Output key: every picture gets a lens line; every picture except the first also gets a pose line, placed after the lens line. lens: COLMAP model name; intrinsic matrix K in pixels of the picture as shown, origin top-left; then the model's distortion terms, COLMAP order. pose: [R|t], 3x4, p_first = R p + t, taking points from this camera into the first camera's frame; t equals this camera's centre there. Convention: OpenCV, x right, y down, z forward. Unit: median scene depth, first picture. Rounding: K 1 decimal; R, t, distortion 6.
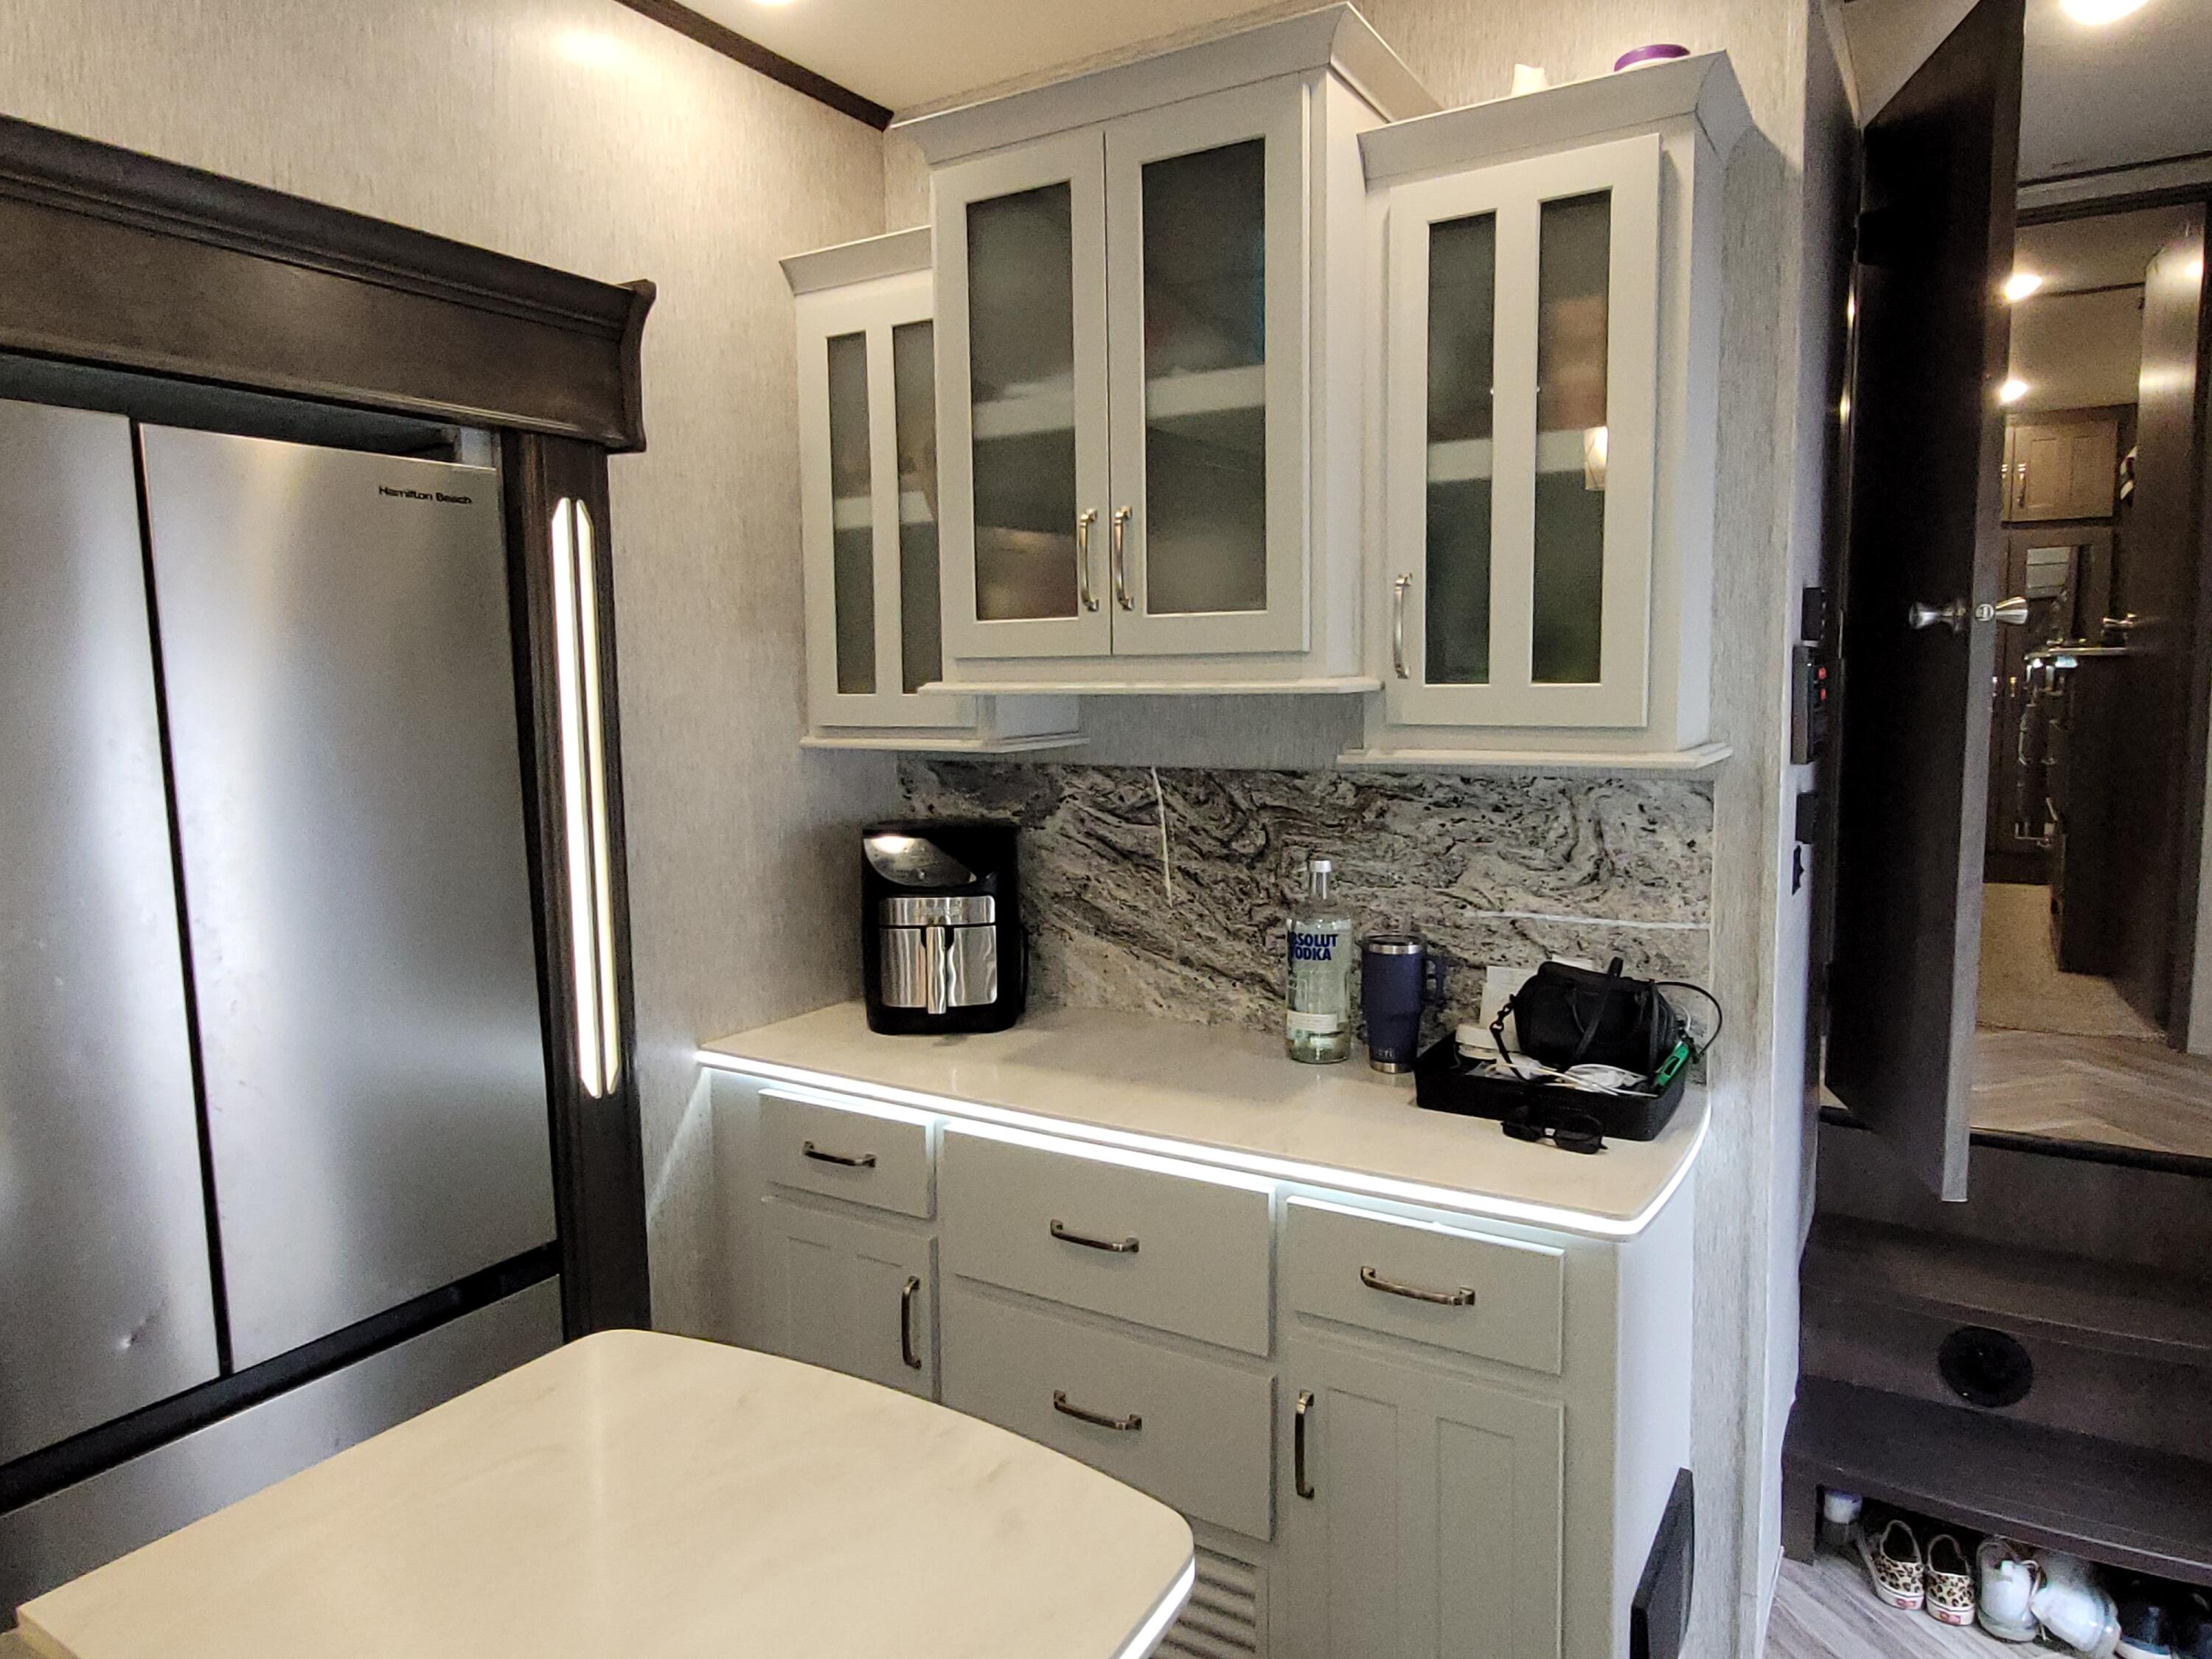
lens RADIAL K [[1400.5, 0, 1106.0], [0, 1400.5, 829.5], [0, 0, 1]] dist [-0.024180, -0.000373]
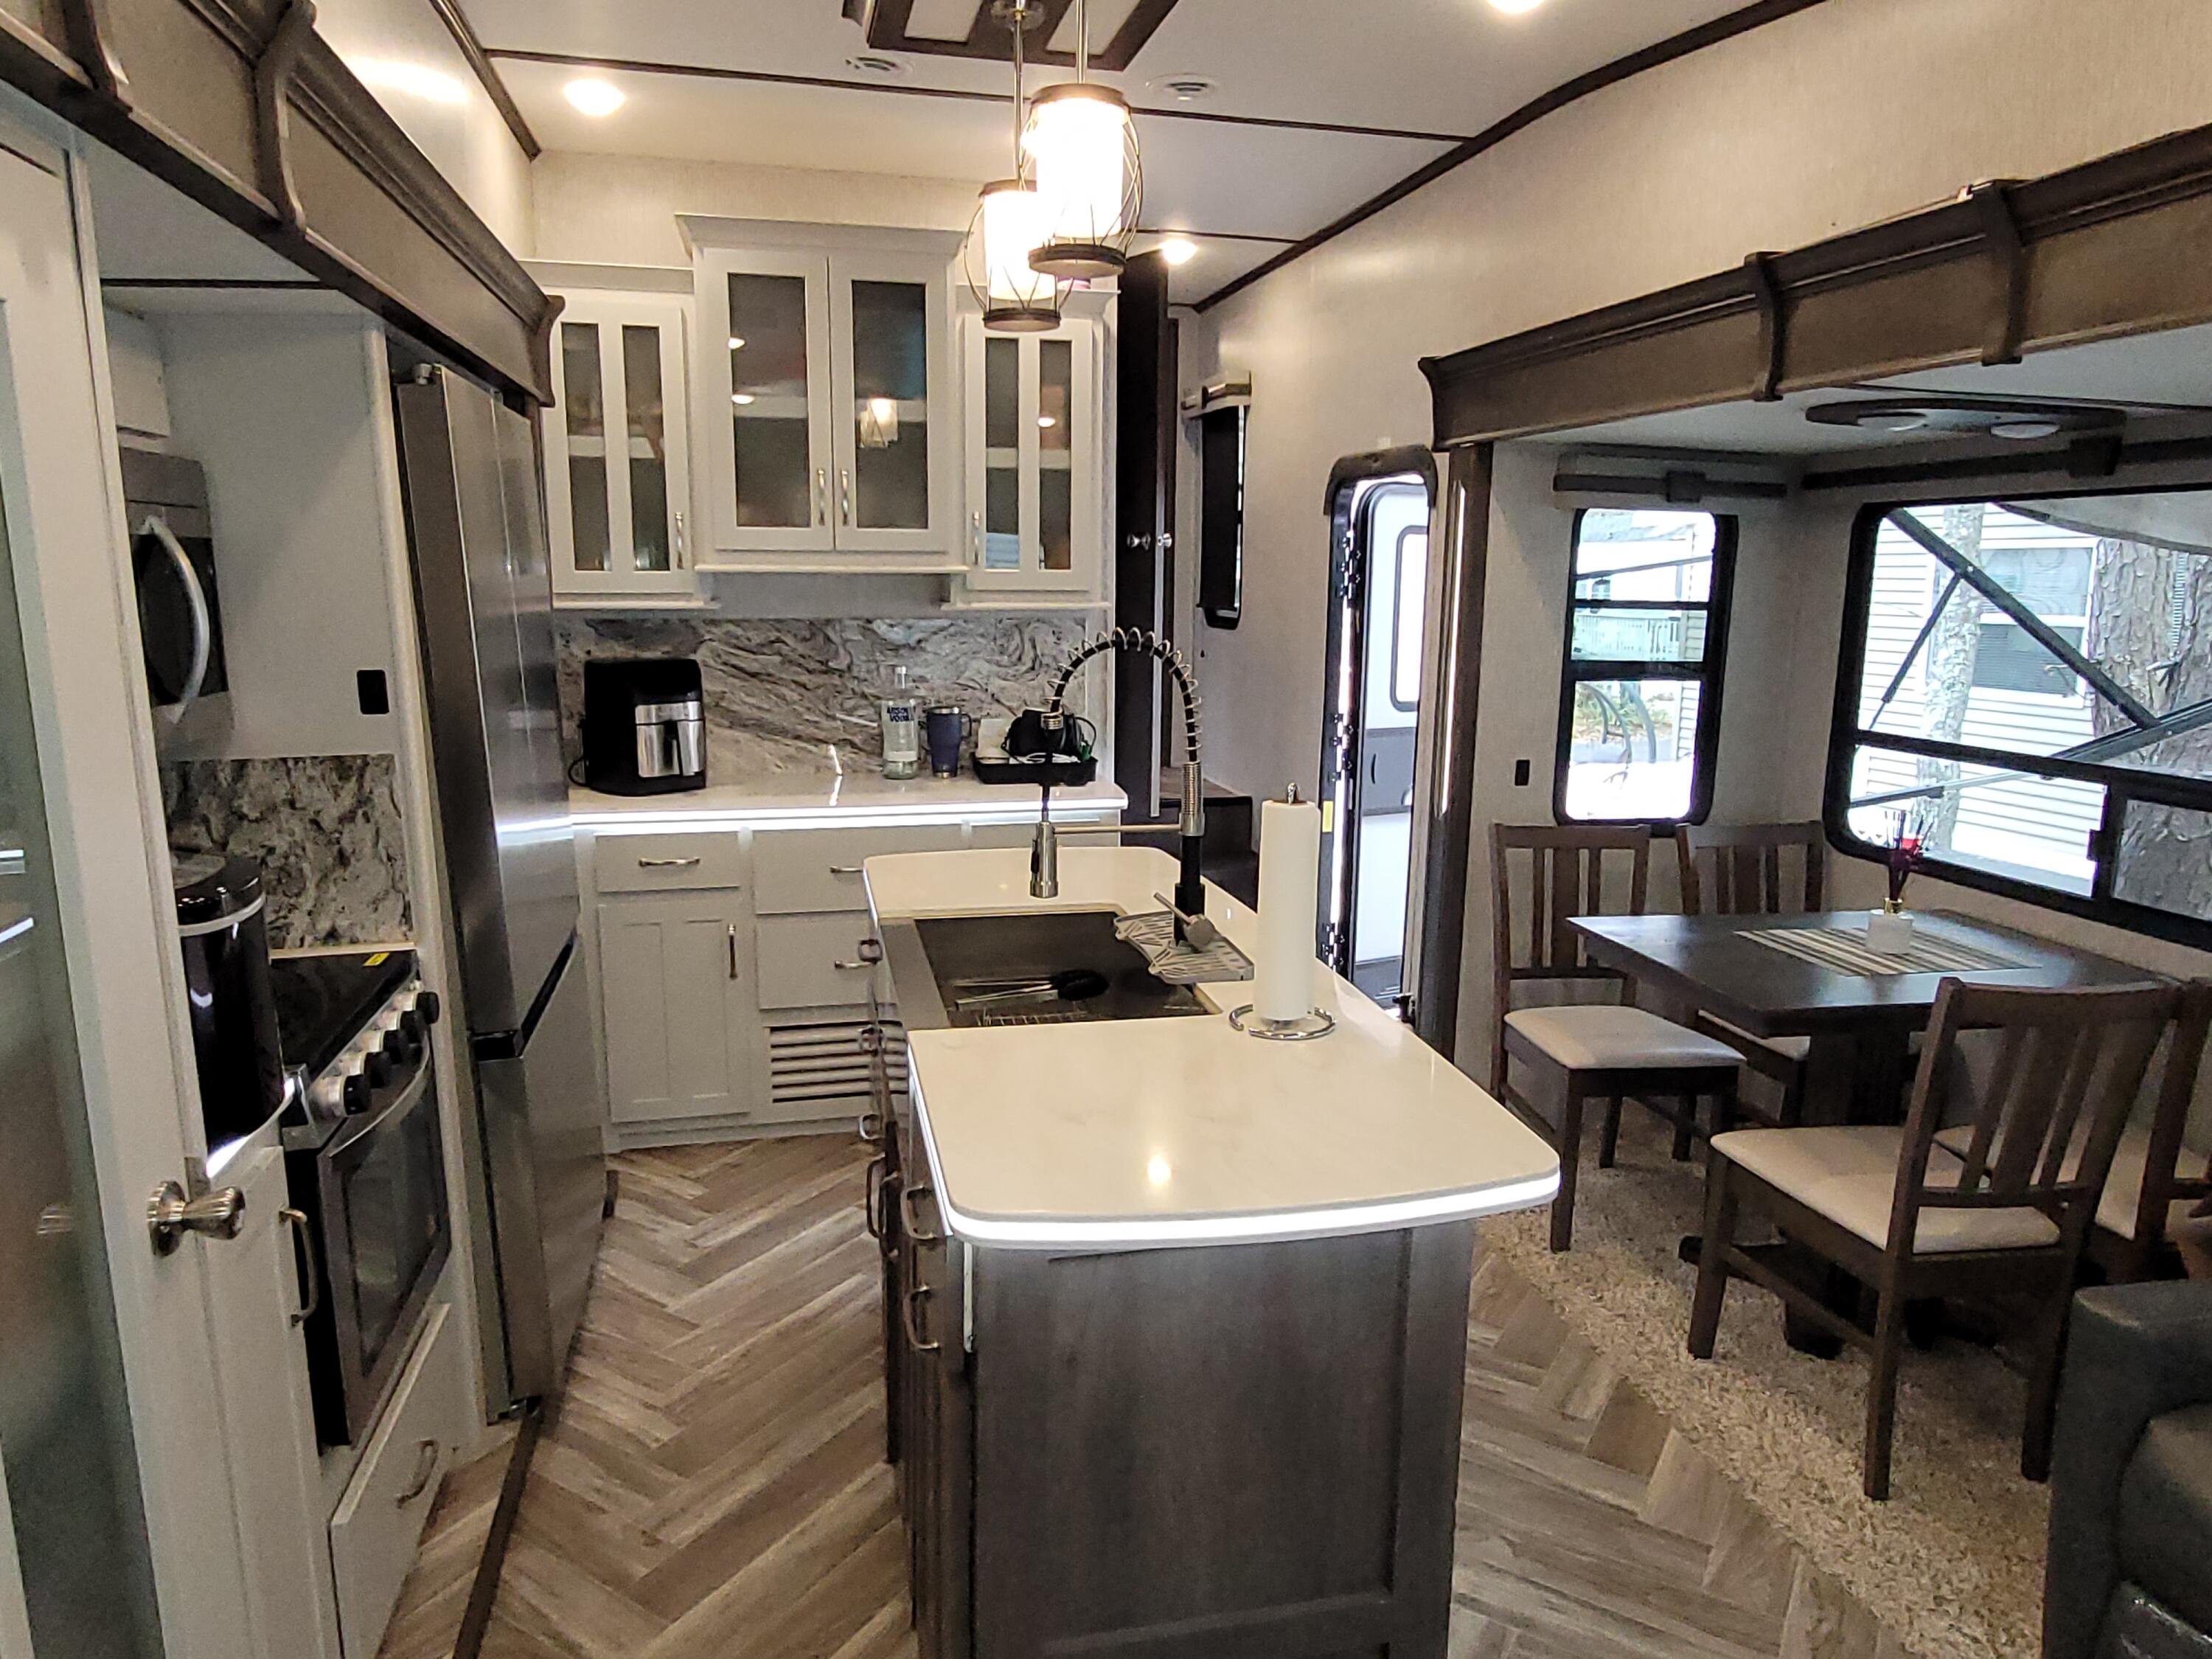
lens RADIAL K [[1400.5, 0, 1106.0], [0, 1400.5, 829.5], [0, 0, 1]] dist [-0.024180, -0.000373]
pose [[0.721438, -0.106474, 0.684245, -0.901597], [0.061032, 0.994040, 0.090332, 0.082658], [-0.689785, -0.023408, 0.723636, -0.489962]]
